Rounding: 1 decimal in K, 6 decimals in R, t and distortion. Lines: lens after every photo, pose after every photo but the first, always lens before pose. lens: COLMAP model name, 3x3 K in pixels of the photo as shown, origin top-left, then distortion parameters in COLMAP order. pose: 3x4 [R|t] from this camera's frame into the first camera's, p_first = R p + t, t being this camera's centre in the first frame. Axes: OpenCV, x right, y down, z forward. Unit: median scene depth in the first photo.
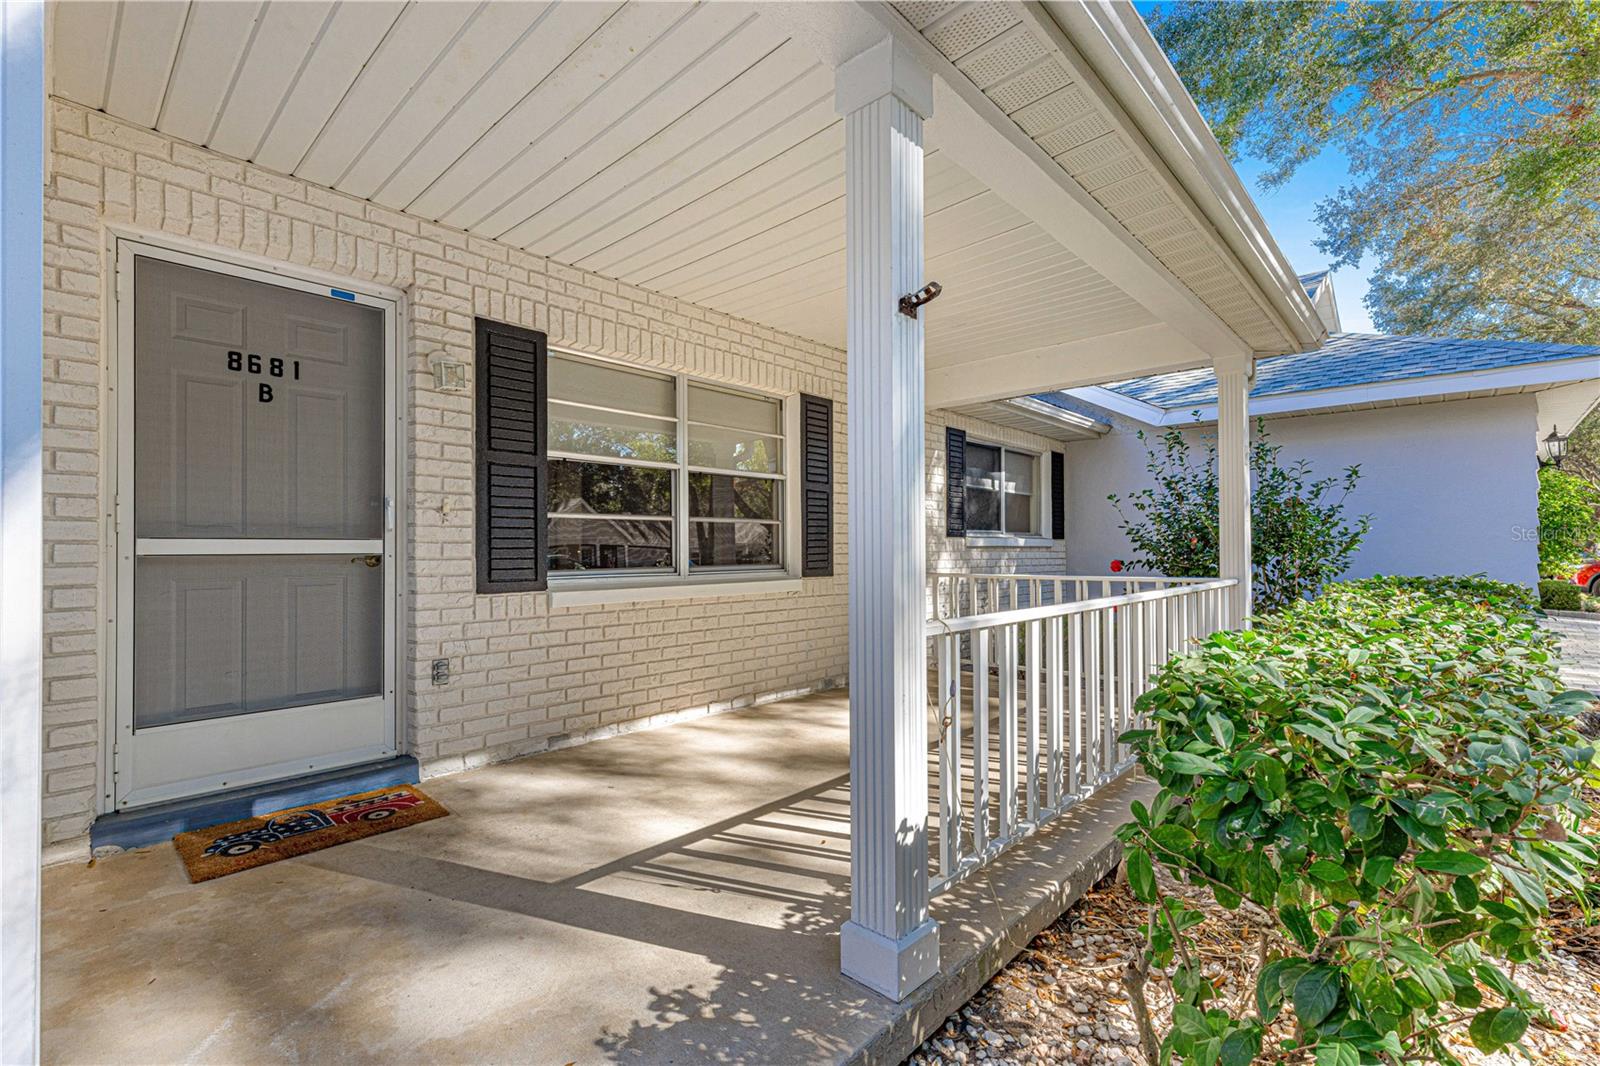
lens RADIAL K [[716.5, 0, 807.2], [0, 716.5, 538.2], [0, 0, 1]] dist [0.011494, -0.003041]
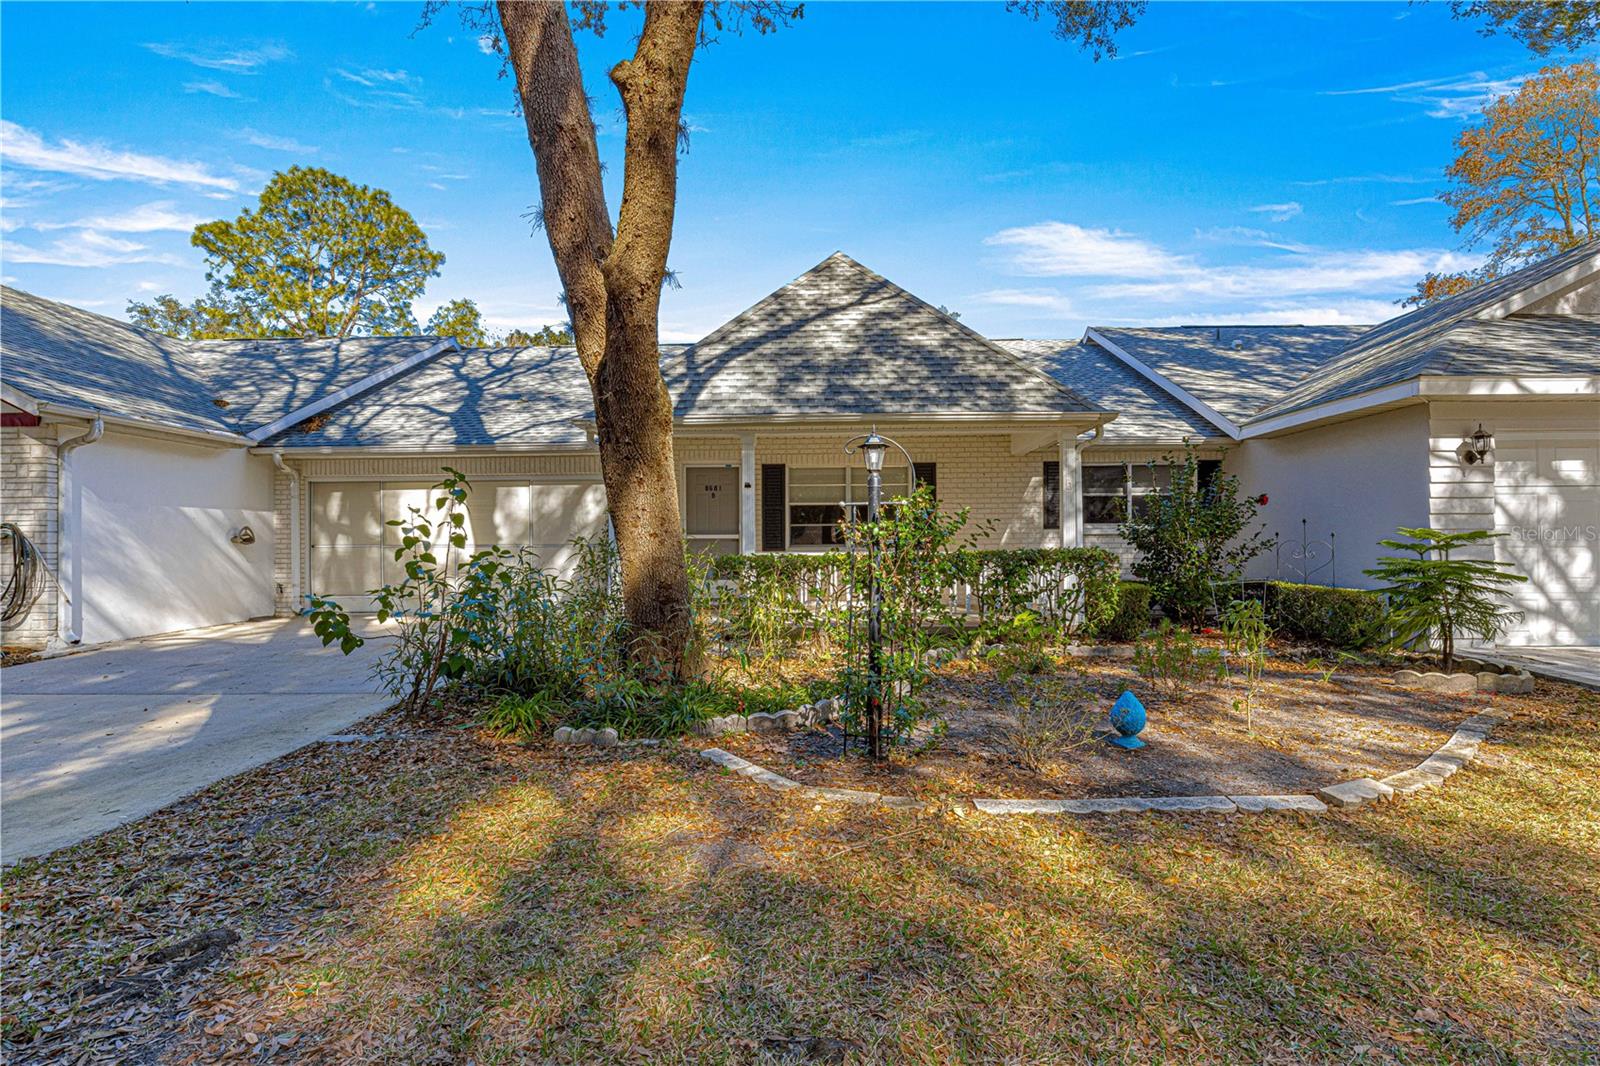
lens RADIAL K [[769.6, 0, 798.7], [0, 769.6, 533.4], [0, 0, 1]] dist [-0.001180, -0.000088]
pose [[0.649152, -0.012642, -0.760553, 1.641814], [0.015488, 0.999874, -0.003401, 0.009678], [0.760501, -0.009572, 0.649267, -0.804707]]
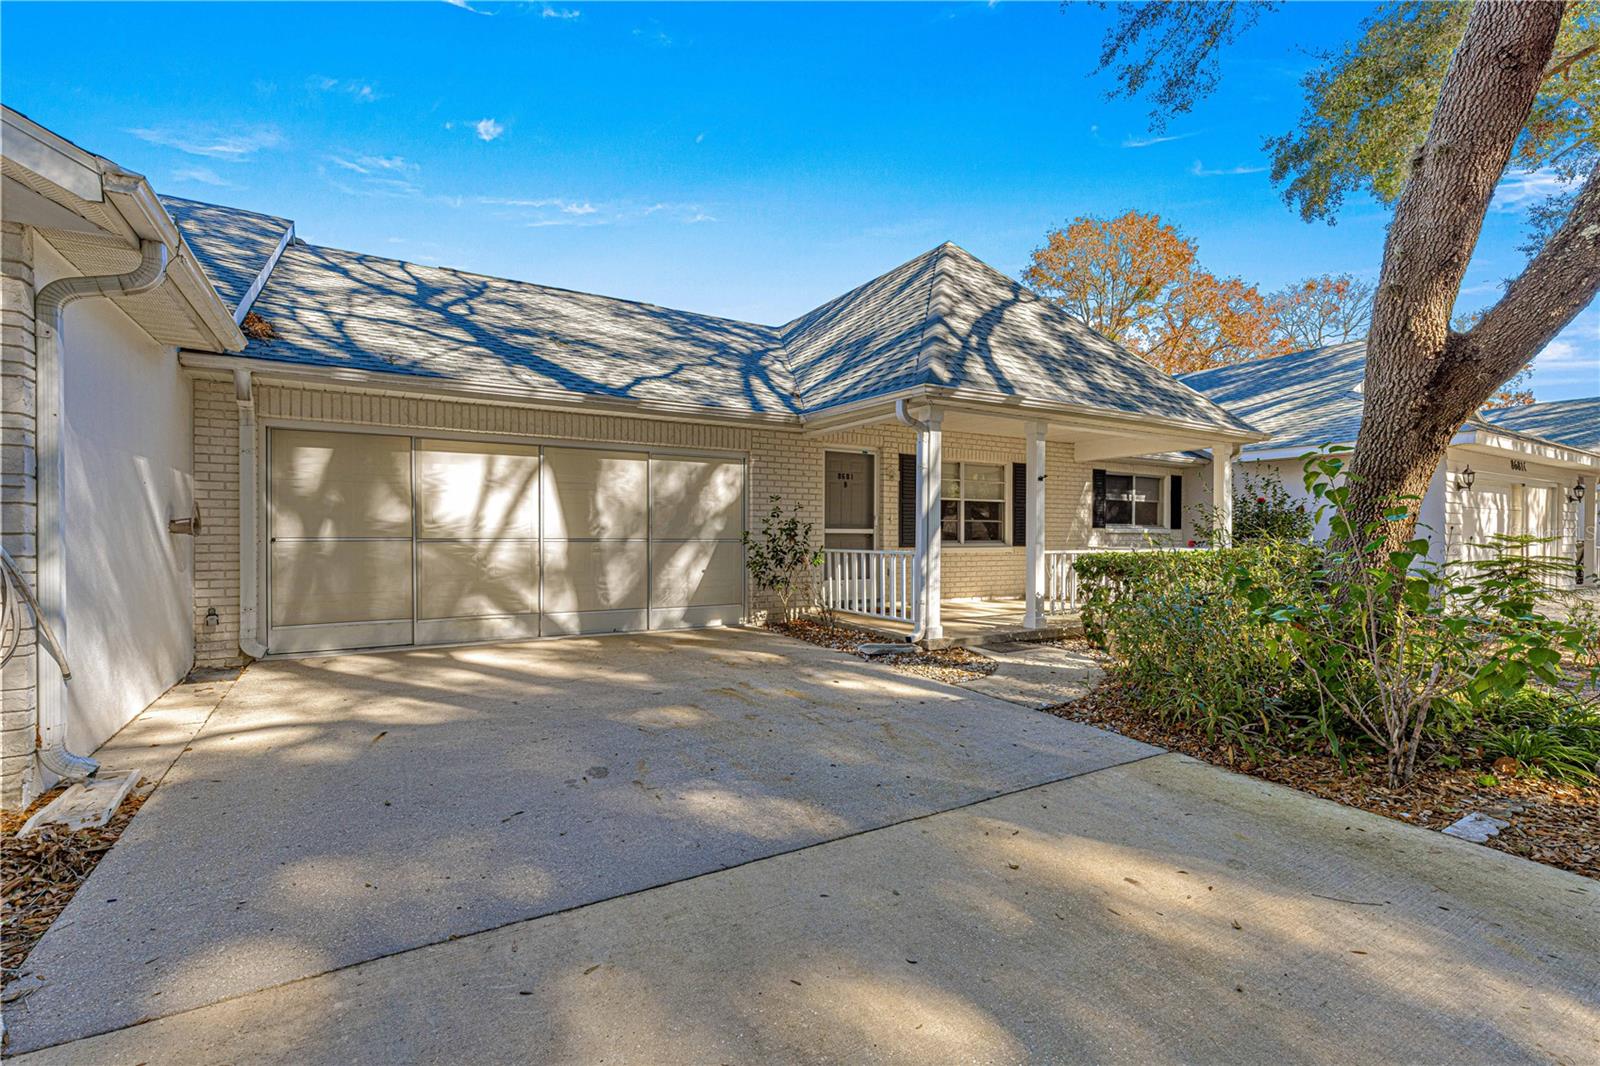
lens RADIAL K [[716.5, 0, 802.3], [0, 716.5, 541.3], [0, 0, 1]] dist [0.011494, -0.003041]
pose [[0.959843, 0.008763, -0.280400, -0.010217], [-0.002714, 0.999755, 0.021953, -0.008190], [0.280524, -0.020310, 0.959632, -1.417352]]
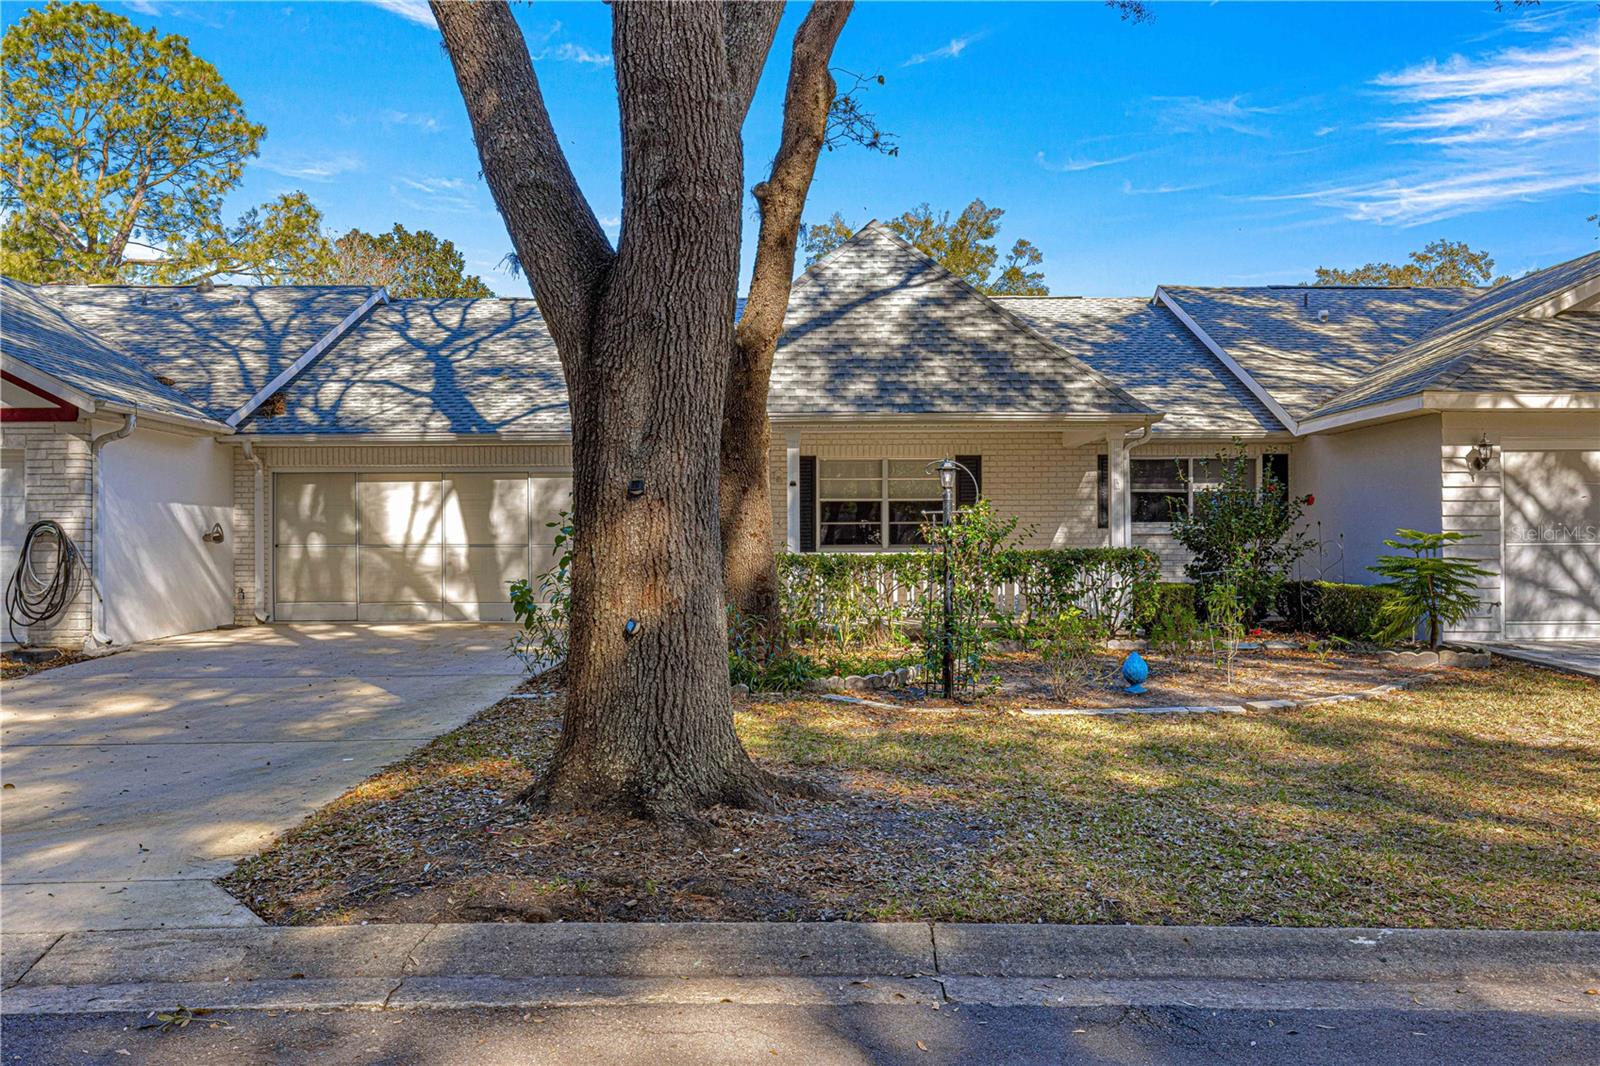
lens RADIAL K [[1220.9, 0, 803.2], [0, 1220.9, 546.2], [0, 0, 1]] dist [0.006668, -0.021214]
pose [[0.683547, -0.001577, -0.729904, 2.320146], [0.013610, 0.999851, 0.010585, 0.002943], [0.729779, -0.017169, 0.683467, -1.720603]]
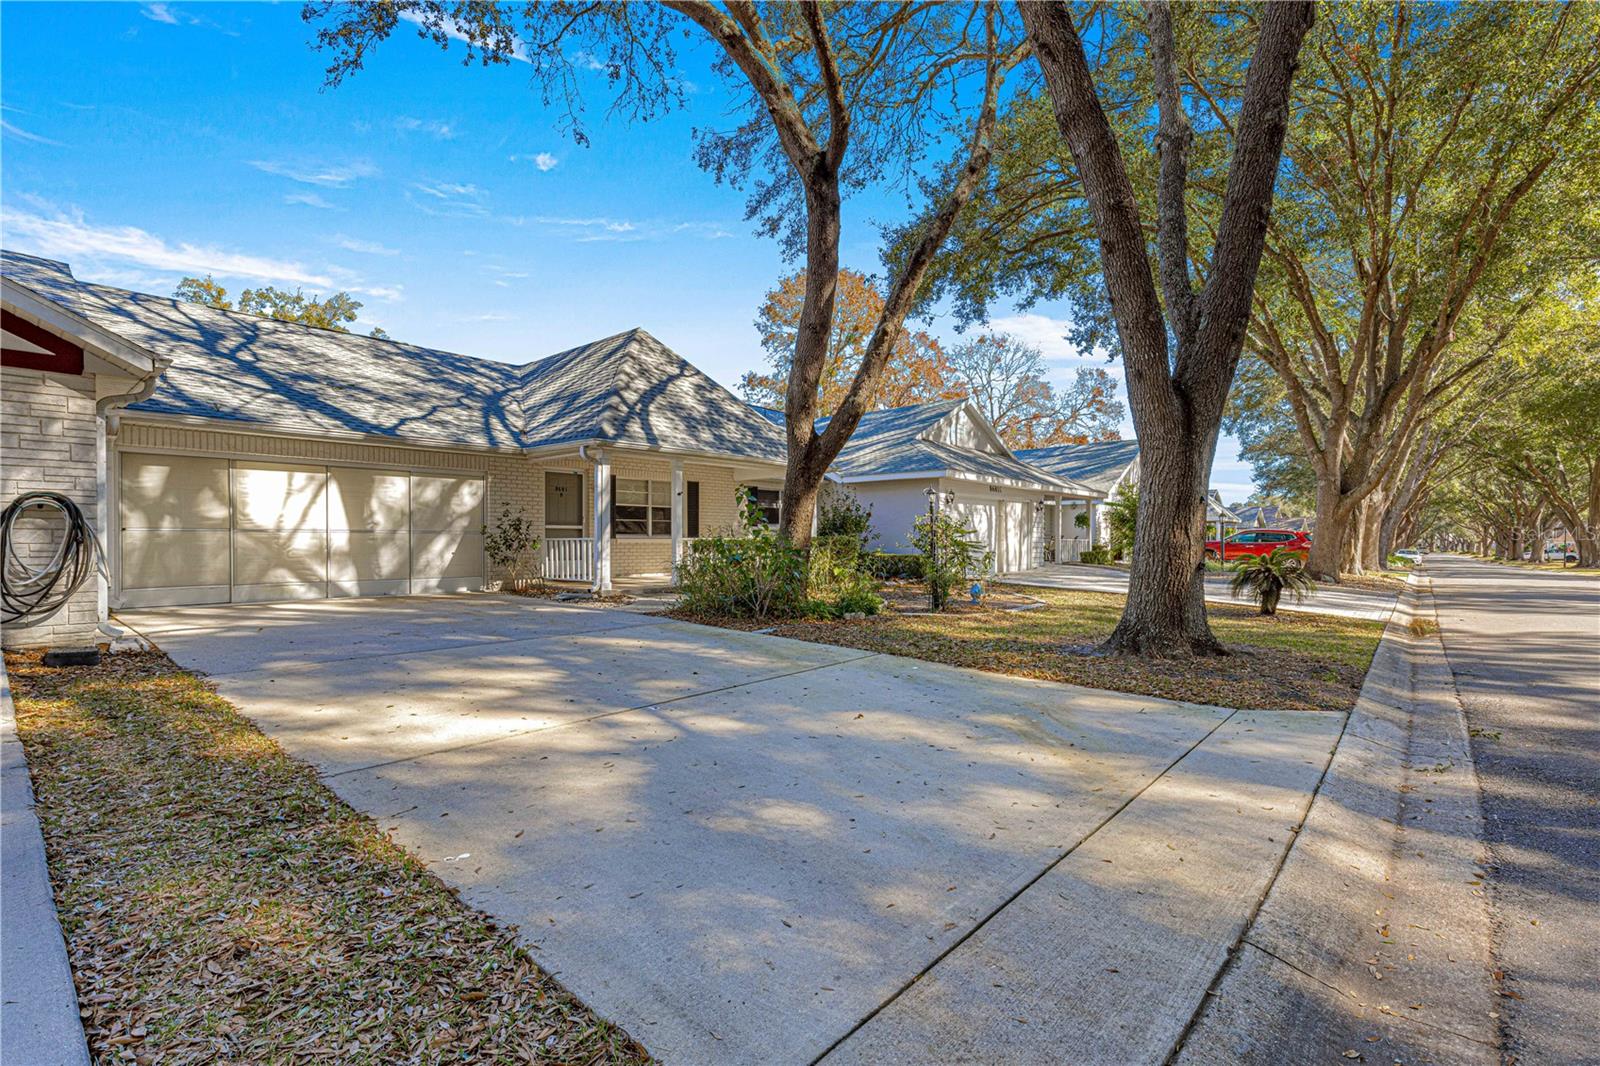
lens RADIAL K [[716.5, 0, 798.3], [0, 716.5, 545.0], [0, 0, 1]] dist [0.011494, -0.003041]
pose [[0.999787, 0.002077, 0.020542, 0.463832], [-0.002473, 0.999811, 0.019281, 0.022206], [-0.020498, -0.019328, 0.999603, -2.432282]]
